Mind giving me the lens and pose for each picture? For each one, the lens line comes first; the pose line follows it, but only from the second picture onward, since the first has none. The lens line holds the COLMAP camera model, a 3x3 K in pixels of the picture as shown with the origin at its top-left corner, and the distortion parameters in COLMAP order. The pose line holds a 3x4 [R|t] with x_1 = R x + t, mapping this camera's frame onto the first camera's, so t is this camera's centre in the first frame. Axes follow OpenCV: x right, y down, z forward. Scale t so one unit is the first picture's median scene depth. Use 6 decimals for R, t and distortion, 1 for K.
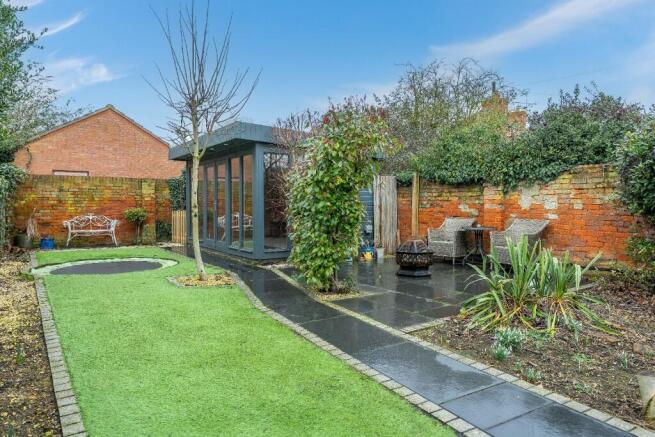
lens RADIAL K [[425.7, 0, 327.2], [0, 425.7, 214.7], [0, 0, 1]] dist [0.007689, 0.001206]
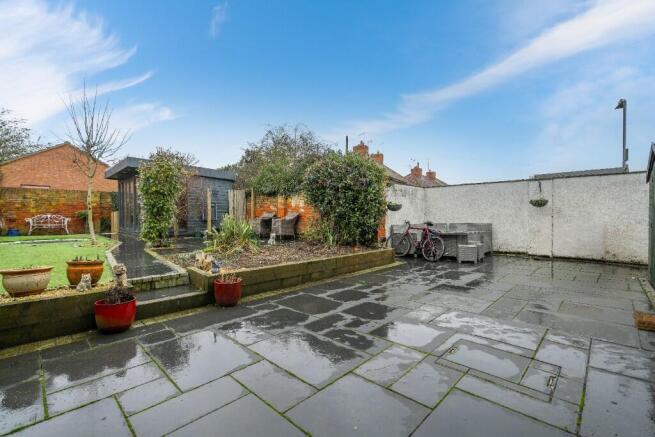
lens RADIAL K [[295.8, 0, 327.8], [0, 295.8, 221.9], [0, 0, 1]] dist [0.001358, -0.000078]
pose [[0.983755, -0.007569, 0.179359, 0.240226], [0.007012, 0.999968, 0.003735, 0.031591], [-0.179382, -0.002417, 0.983777, -0.217724]]
